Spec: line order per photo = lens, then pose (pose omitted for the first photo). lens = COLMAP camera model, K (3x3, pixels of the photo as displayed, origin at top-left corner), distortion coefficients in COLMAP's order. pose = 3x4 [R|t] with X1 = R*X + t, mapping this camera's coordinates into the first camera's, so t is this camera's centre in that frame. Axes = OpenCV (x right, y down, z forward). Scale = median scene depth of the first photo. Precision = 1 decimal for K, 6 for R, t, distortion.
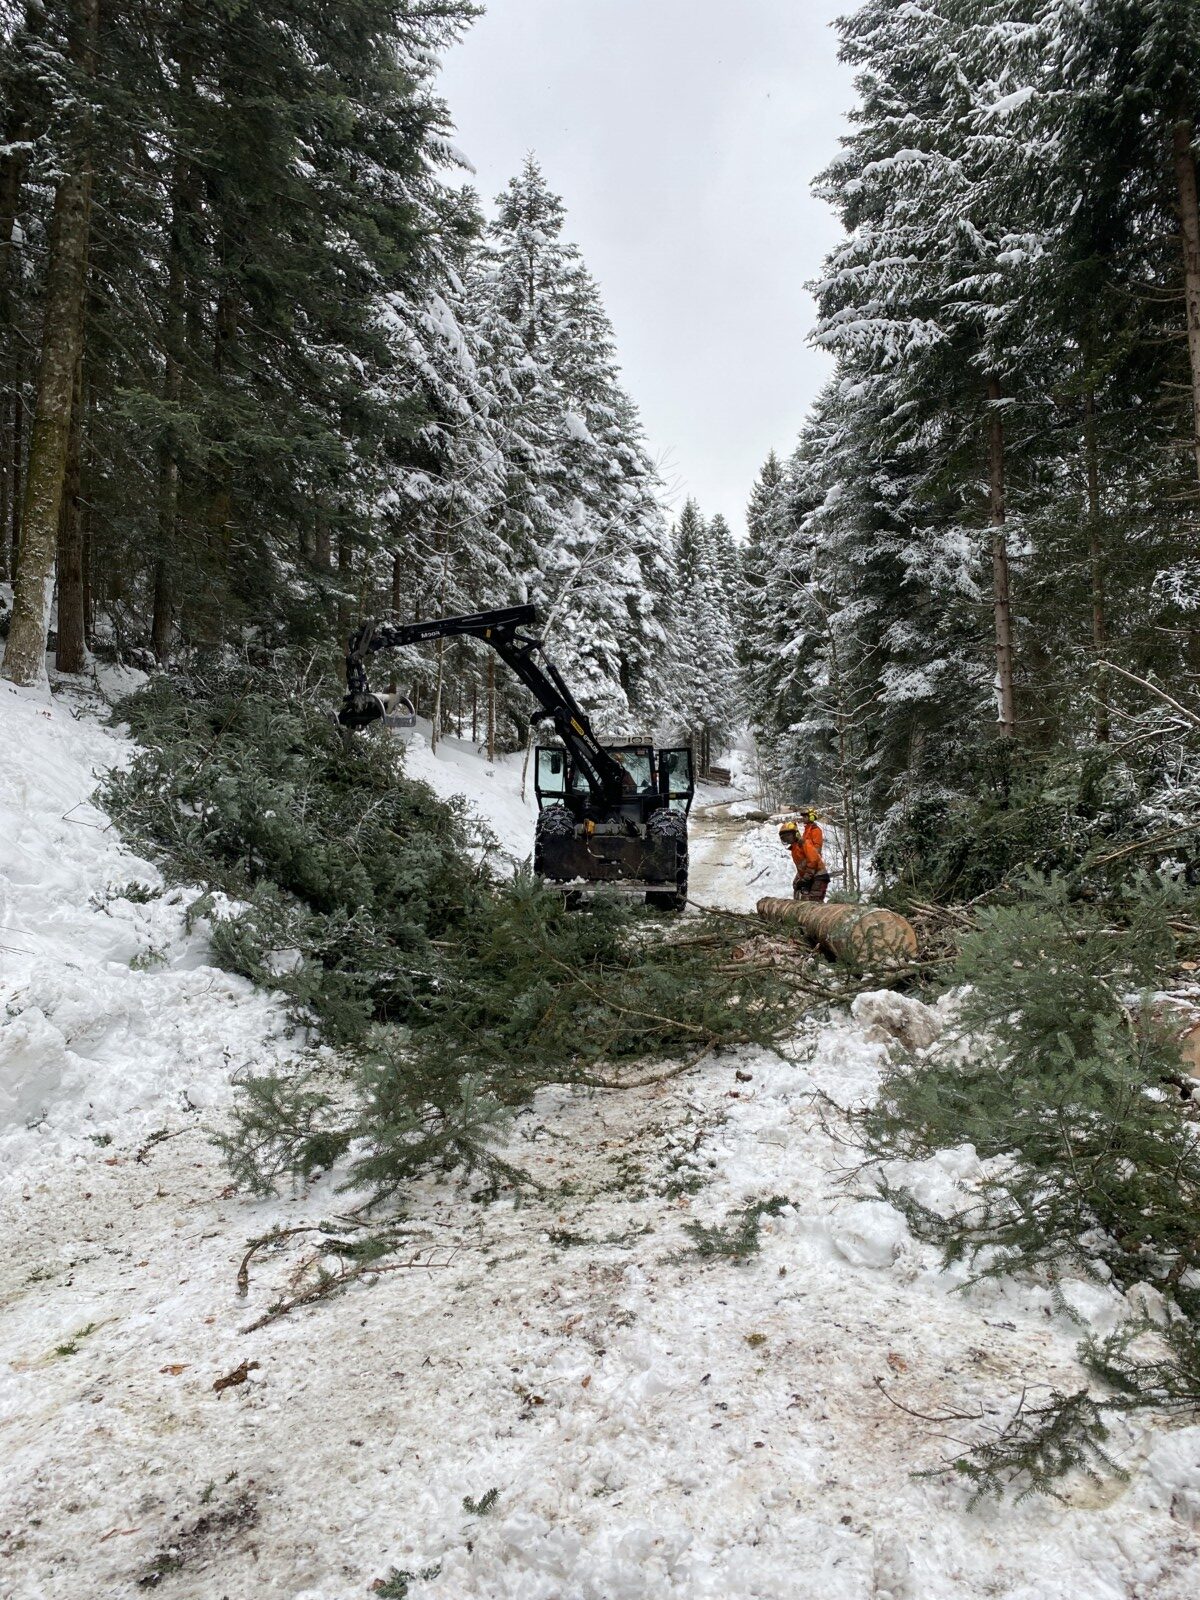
lens RADIAL K [[1227.5, 0, 599.5], [0, 1227.5, 800.6], [0, 0, 1]] dist [-0.013968, -0.008138]
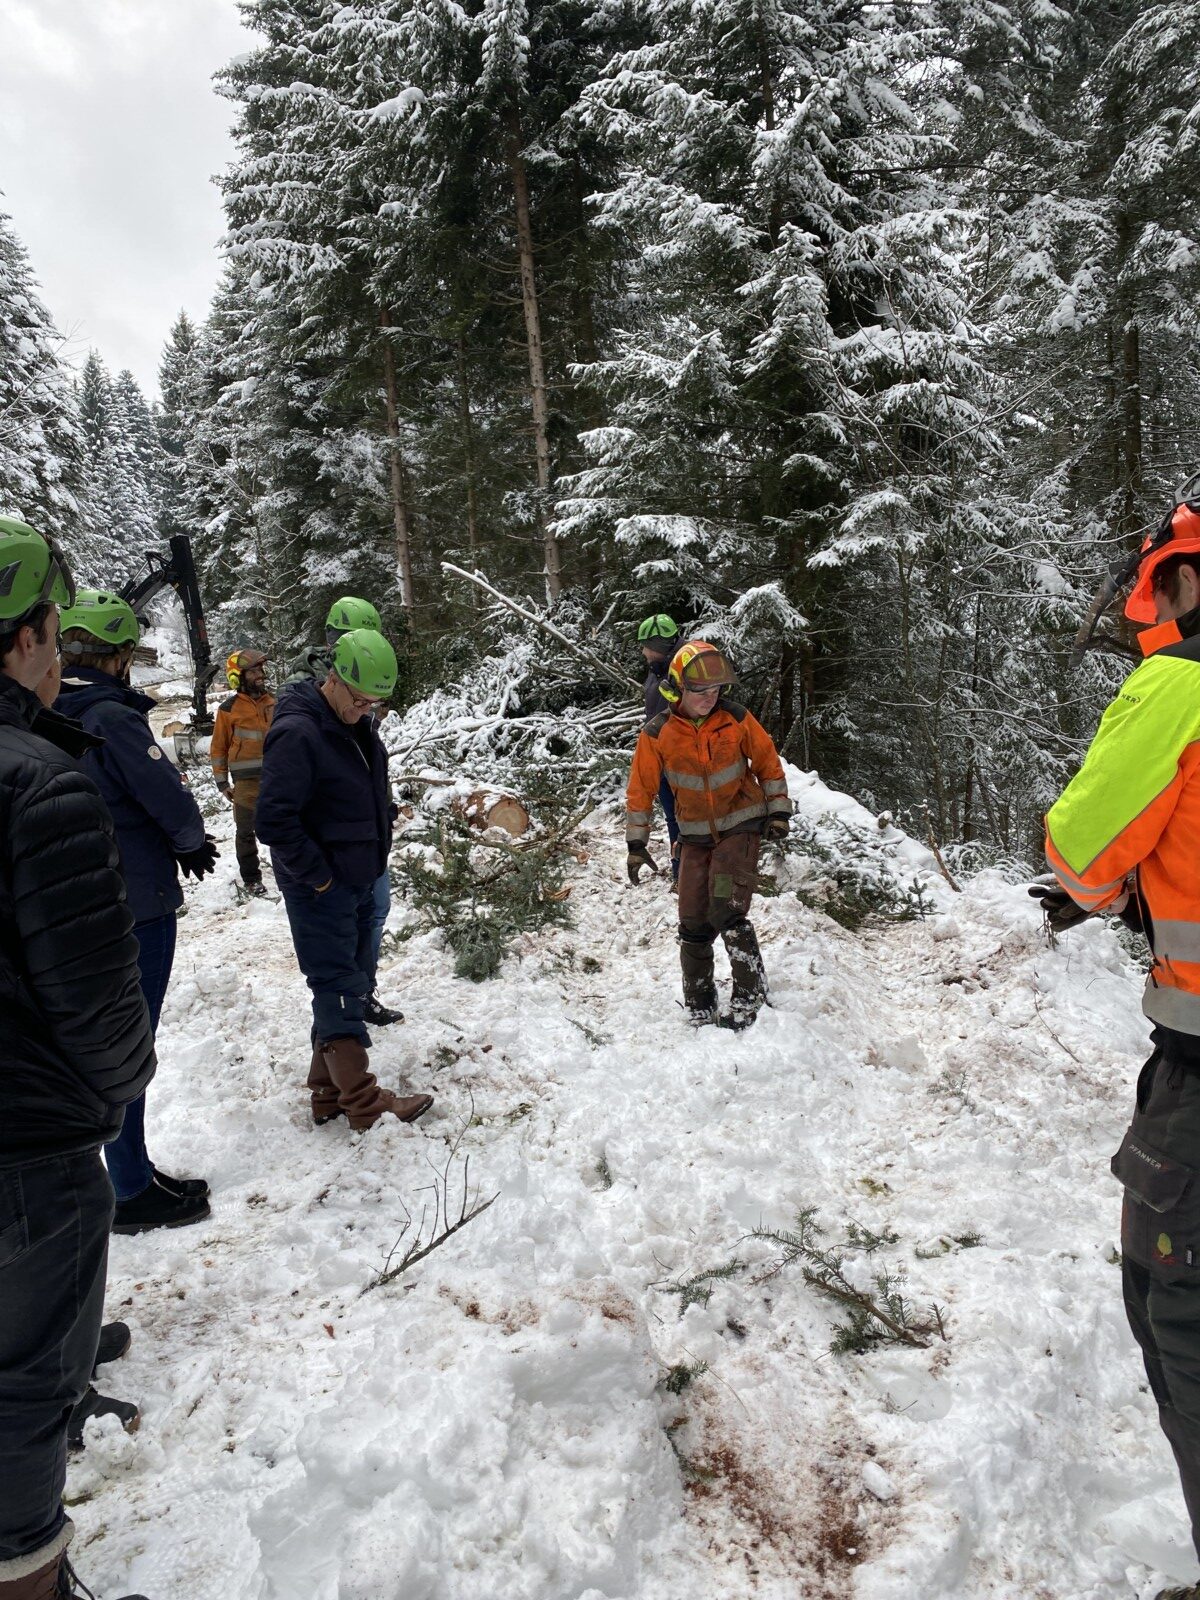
lens RADIAL K [[1227.5, 0, 594.9], [0, 1227.5, 840.3], [0, 0, 1]] dist [-0.013968, -0.008138]
pose [[0.901906, -0.079992, 0.424461, -0.023313], [0.023477, 0.990327, 0.136749, 0.002474], [-0.431294, -0.113370, 0.895060, -0.133618]]
